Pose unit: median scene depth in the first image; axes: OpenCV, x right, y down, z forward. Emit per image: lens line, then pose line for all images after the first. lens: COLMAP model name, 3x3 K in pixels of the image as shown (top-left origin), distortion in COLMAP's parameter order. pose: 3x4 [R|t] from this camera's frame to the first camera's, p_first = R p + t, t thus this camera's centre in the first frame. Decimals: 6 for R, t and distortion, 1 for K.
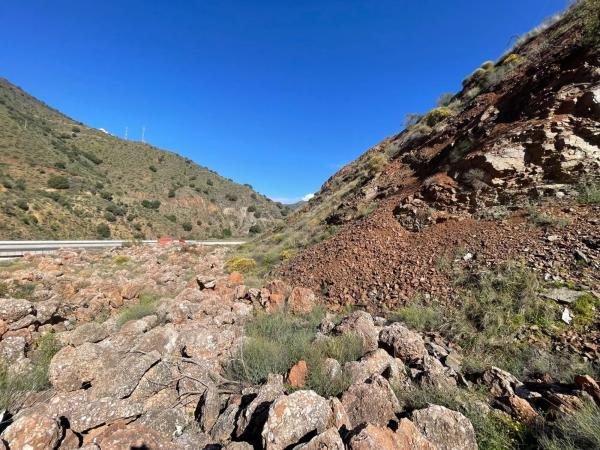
lens RADIAL K [[241.9, 0, 300.0], [0, 241.9, 225.0], [0, 0, 1]] dist [-0.006041, 0.000204]
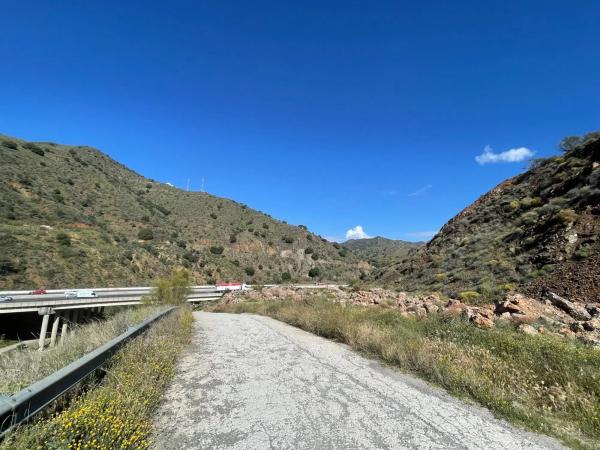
lens RADIAL K [[263.7, 0, 297.8], [0, 263.7, 222.2], [0, 0, 1]] dist [-0.008812, 0.005863]
pose [[0.982312, -0.059689, -0.177484, -0.080634], [0.029098, 0.984979, -0.170207, -0.001882], [0.184978, 0.162032, 0.969293, -0.060132]]
